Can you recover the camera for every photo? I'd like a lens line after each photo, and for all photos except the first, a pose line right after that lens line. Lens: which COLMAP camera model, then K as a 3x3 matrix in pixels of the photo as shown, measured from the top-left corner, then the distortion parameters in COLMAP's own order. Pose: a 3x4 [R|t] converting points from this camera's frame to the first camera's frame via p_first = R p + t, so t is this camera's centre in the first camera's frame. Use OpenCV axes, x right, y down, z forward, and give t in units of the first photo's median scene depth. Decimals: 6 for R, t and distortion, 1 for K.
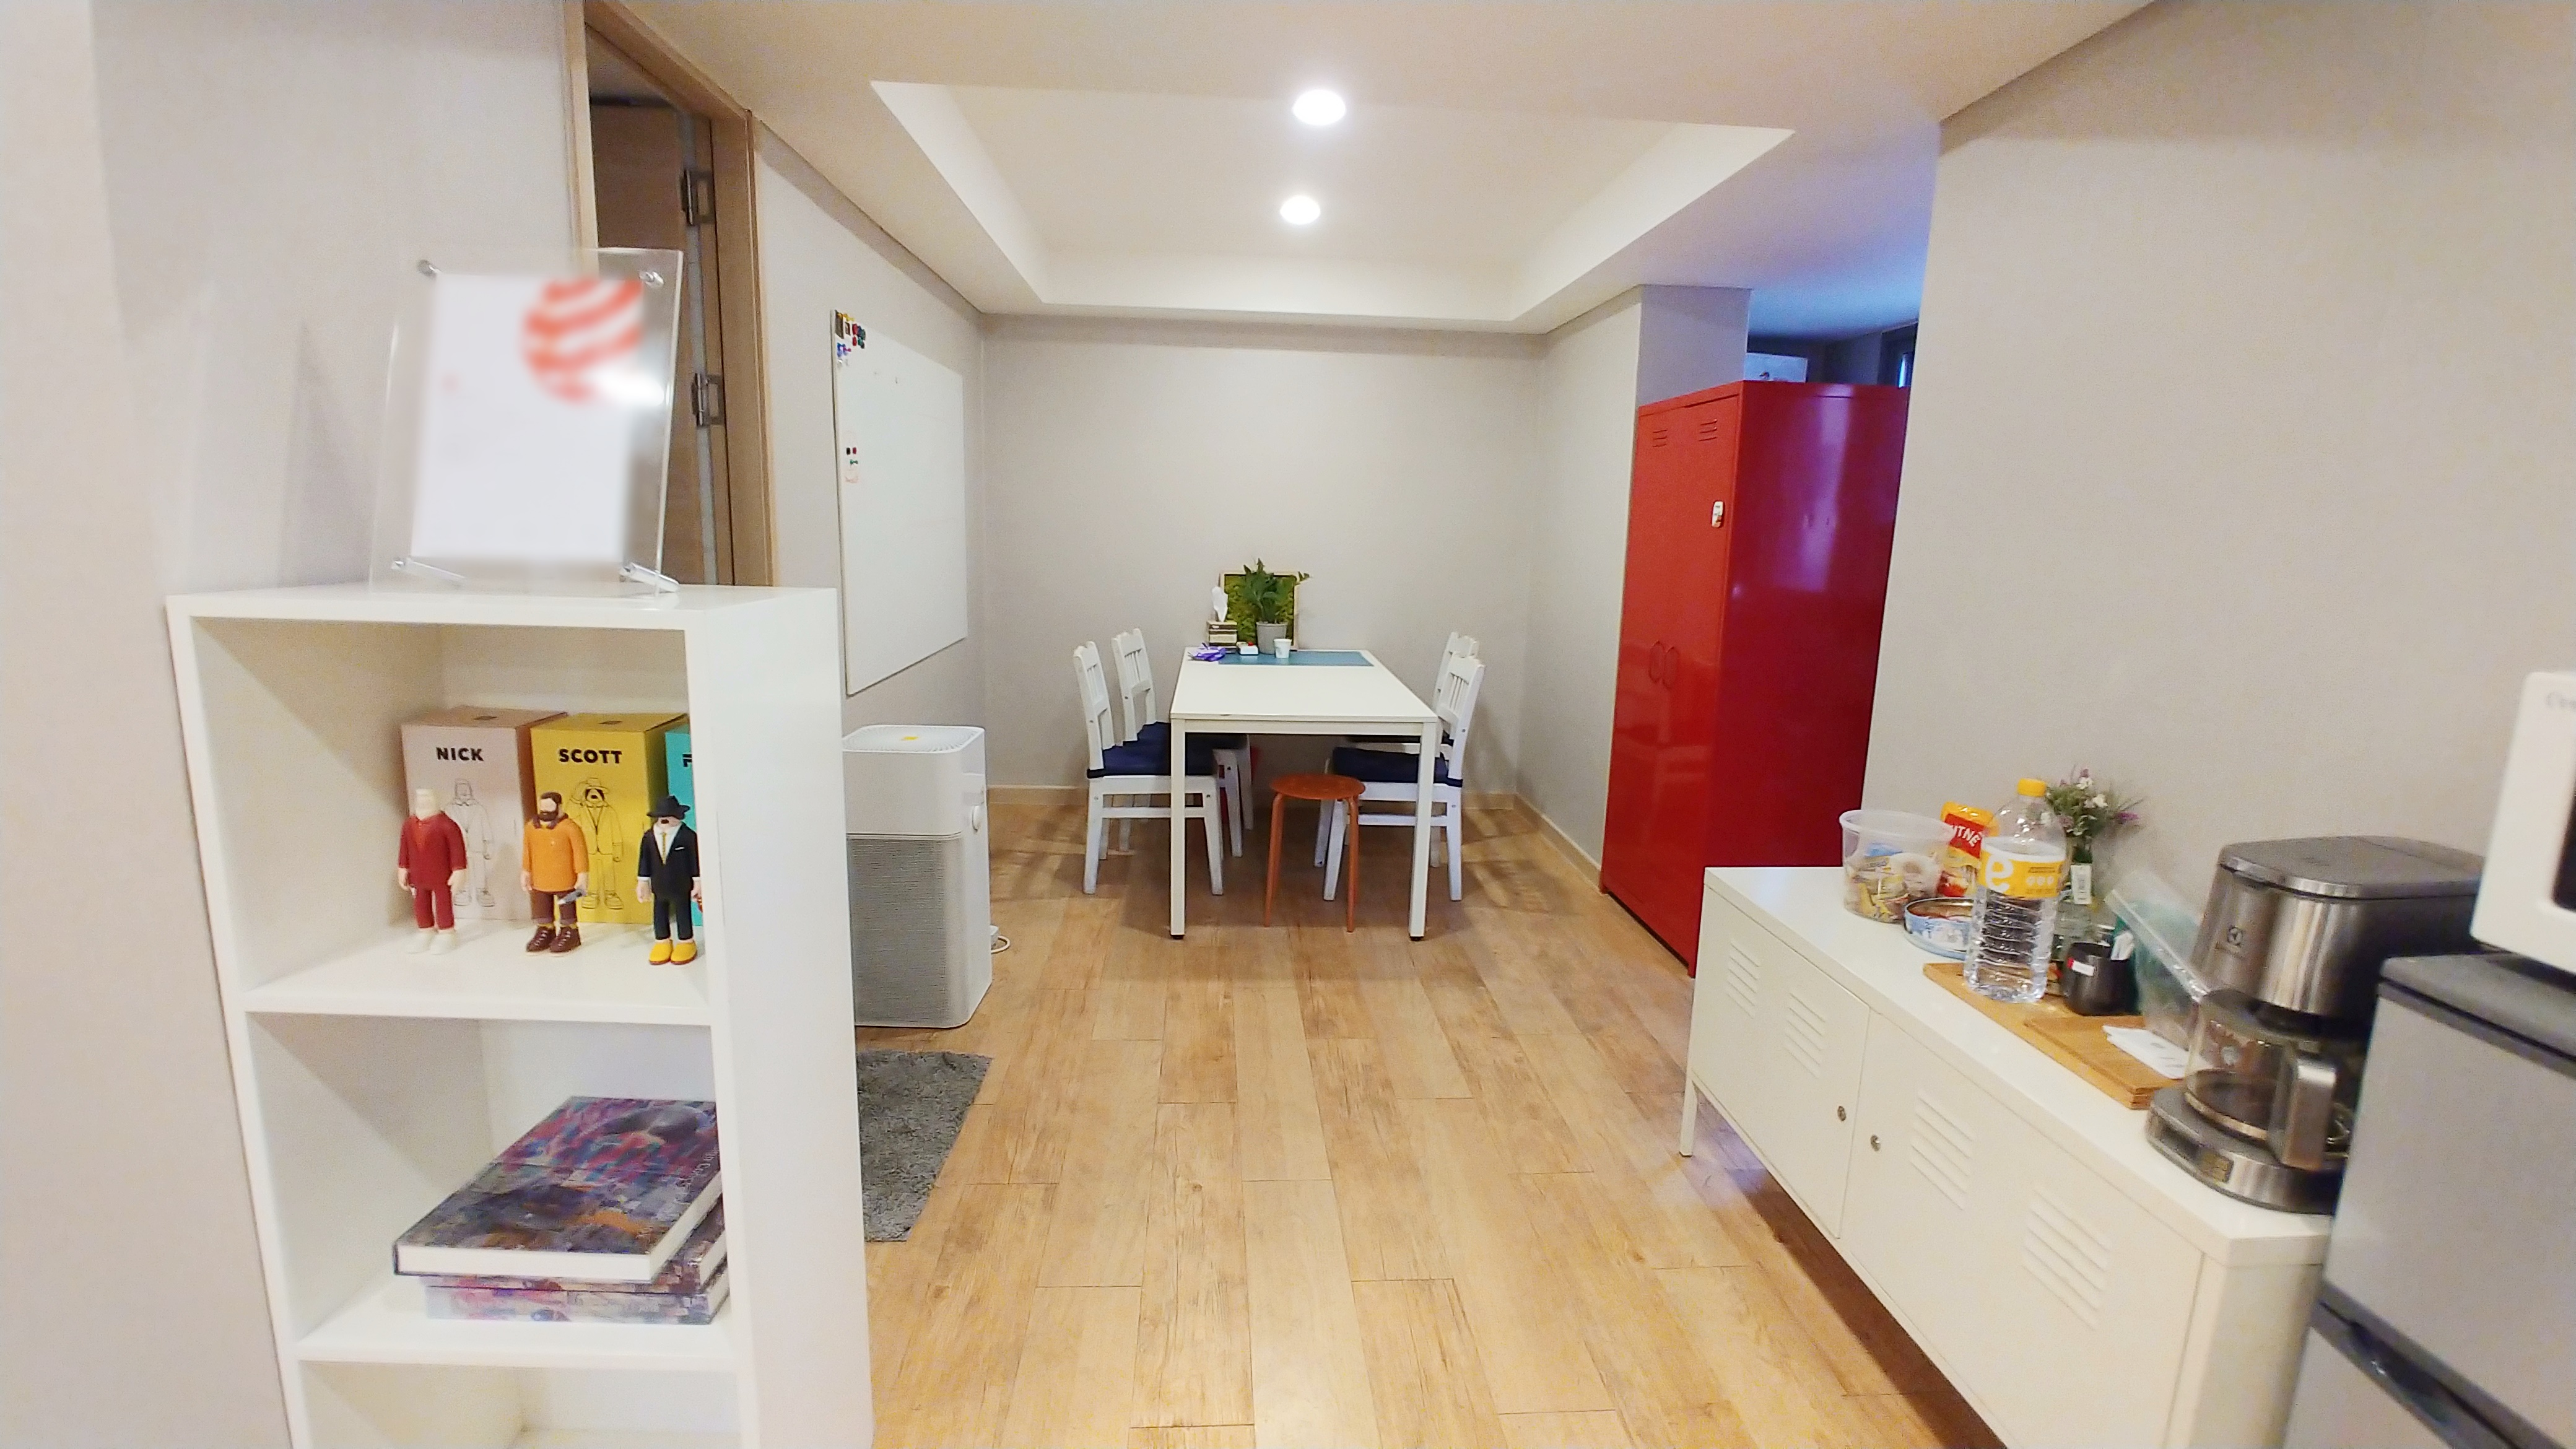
lens RADIAL K [[1118.3, 0, 1276.3], [0, 1118.3, 717.8], [0, 0, 1]] dist [-0.025363, 0.000313]
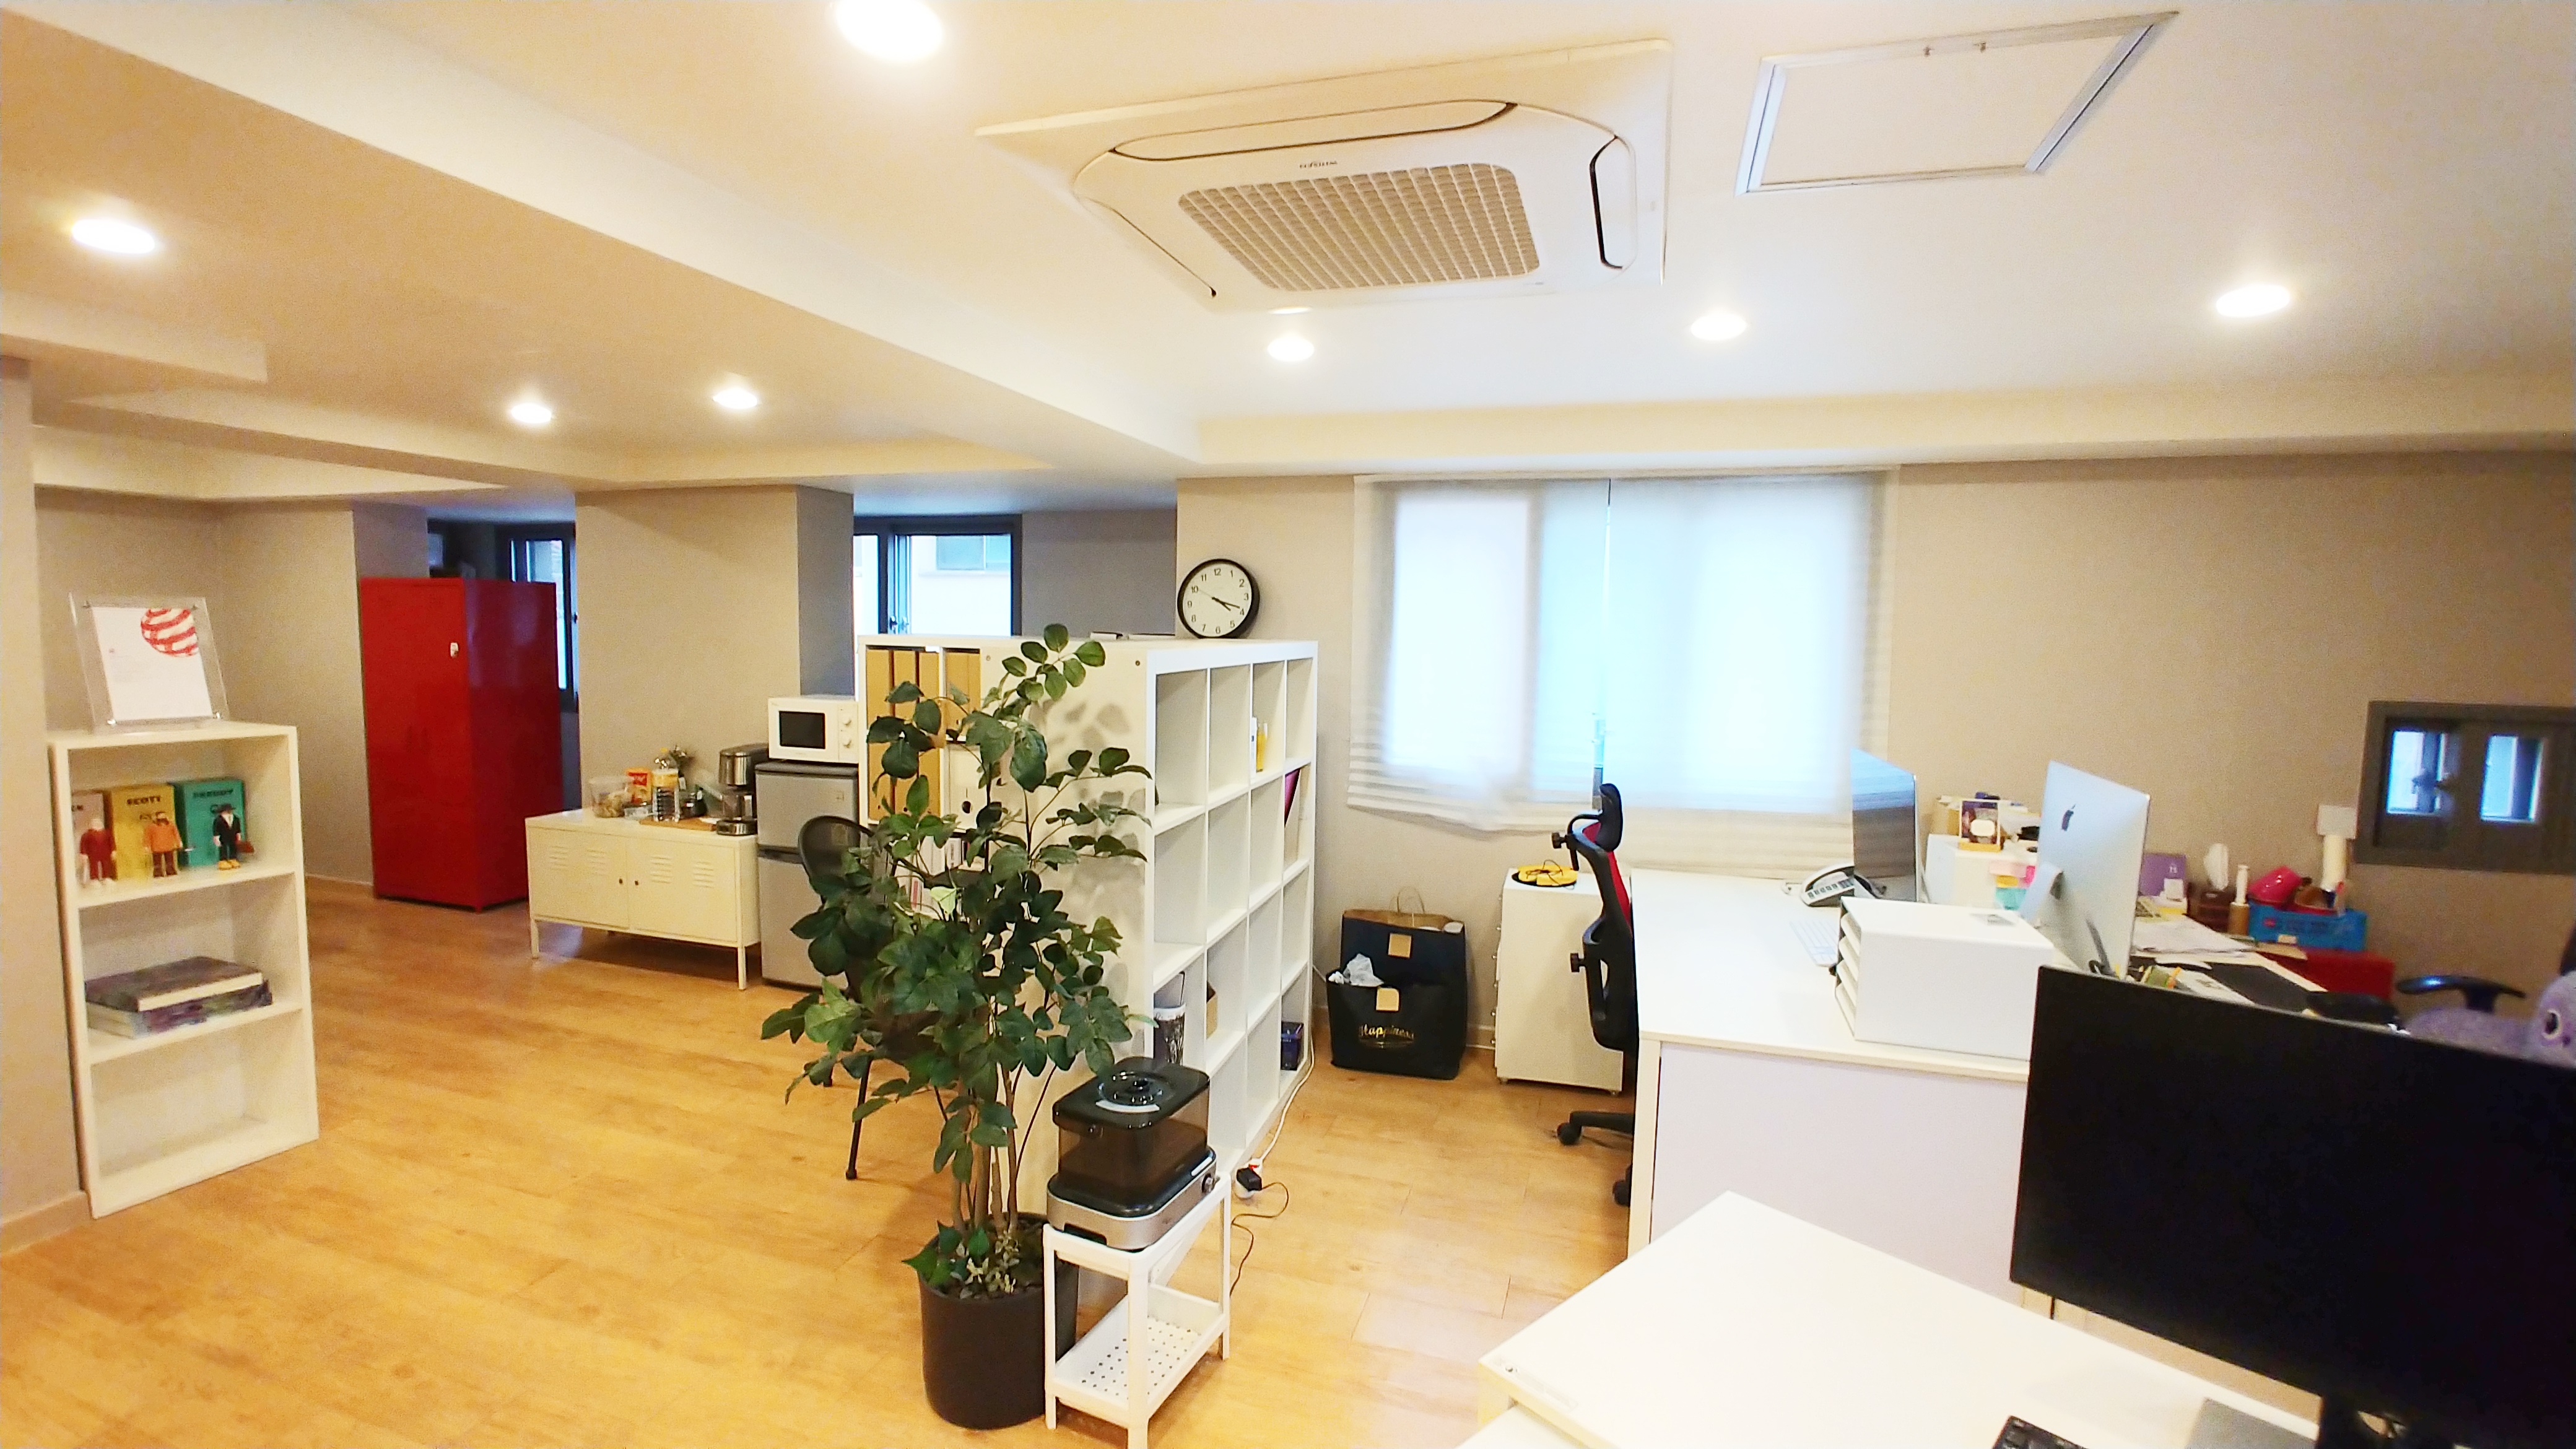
lens RADIAL K [[1118.3, 0, 1276.3], [0, 1118.3, 717.8], [0, 0, 1]] dist [-0.025363, 0.000313]
pose [[0.369949, -0.093074, 0.924378, -1.031549], [0.152432, 0.987567, 0.038431, 0.077564], [-0.916462, 0.126687, 0.379537, -1.172762]]
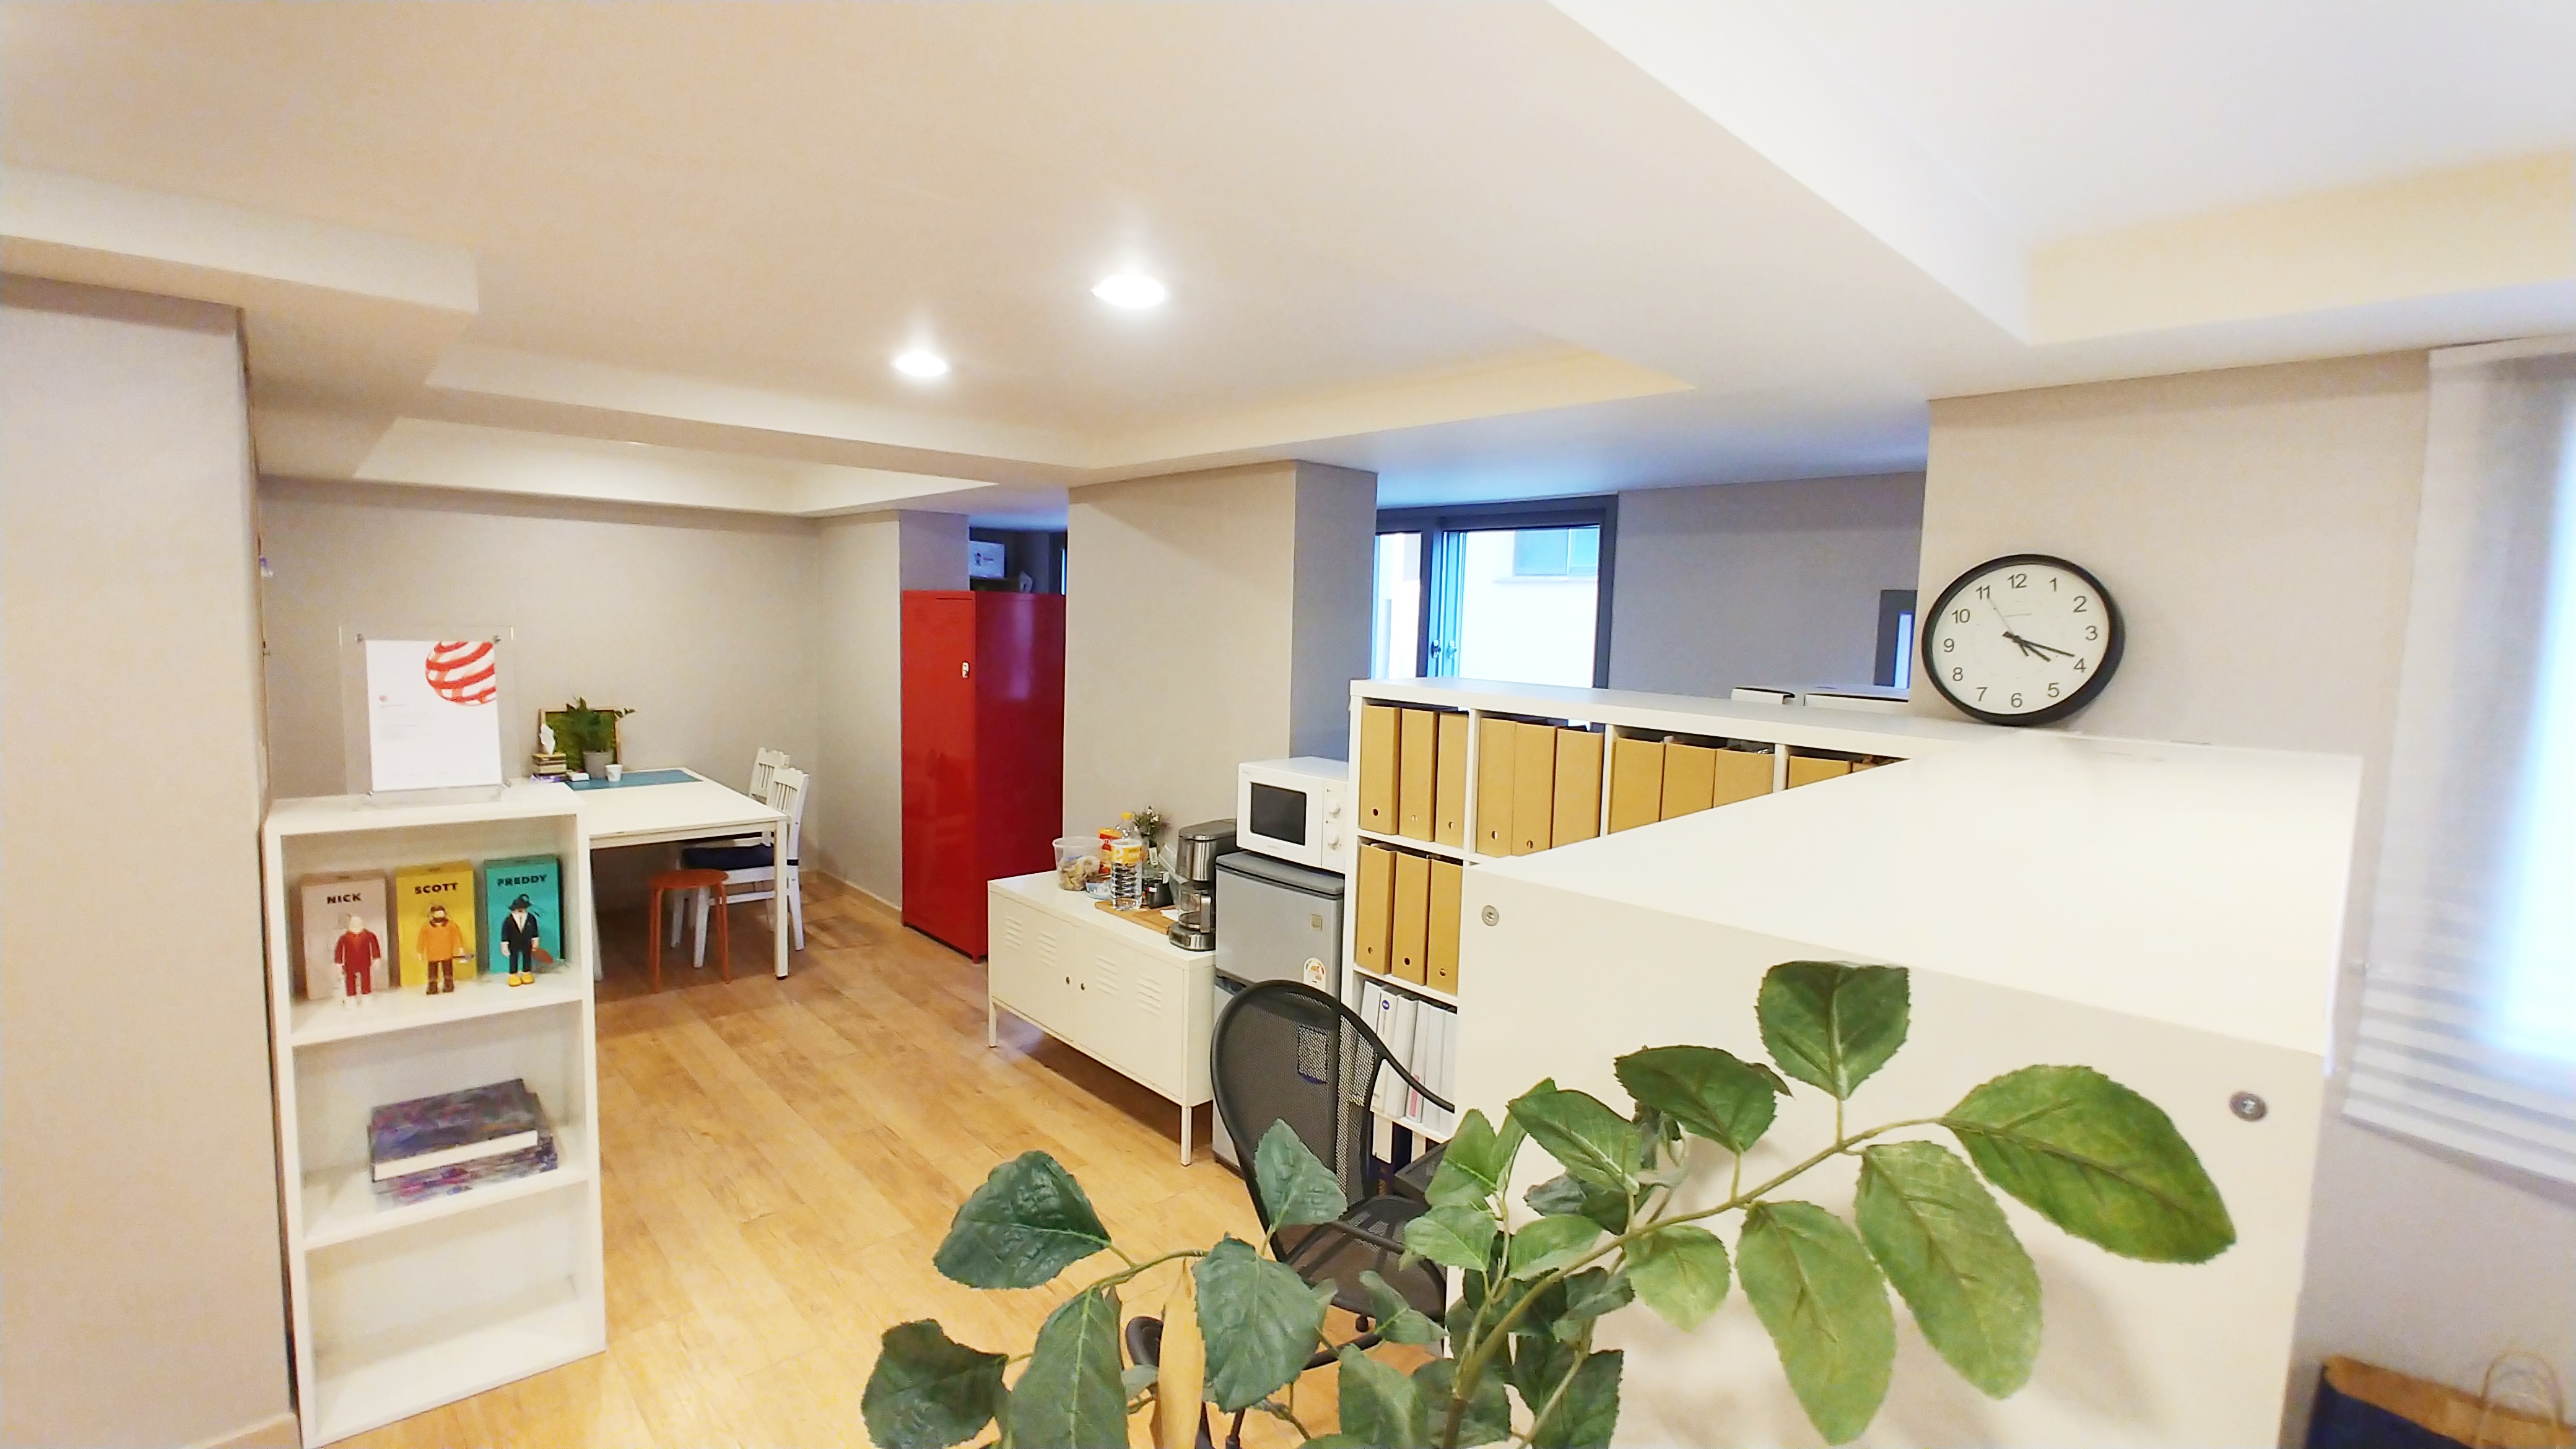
lens RADIAL K [[1118.3, 0, 1276.3], [0, 1118.3, 717.8], [0, 0, 1]] dist [-0.025363, 0.000313]
pose [[0.775775, -0.058924, 0.628253, -0.372562], [0.100063, 0.994520, -0.030282, -0.028598], [-0.623025, 0.086357, 0.777420, -0.721471]]
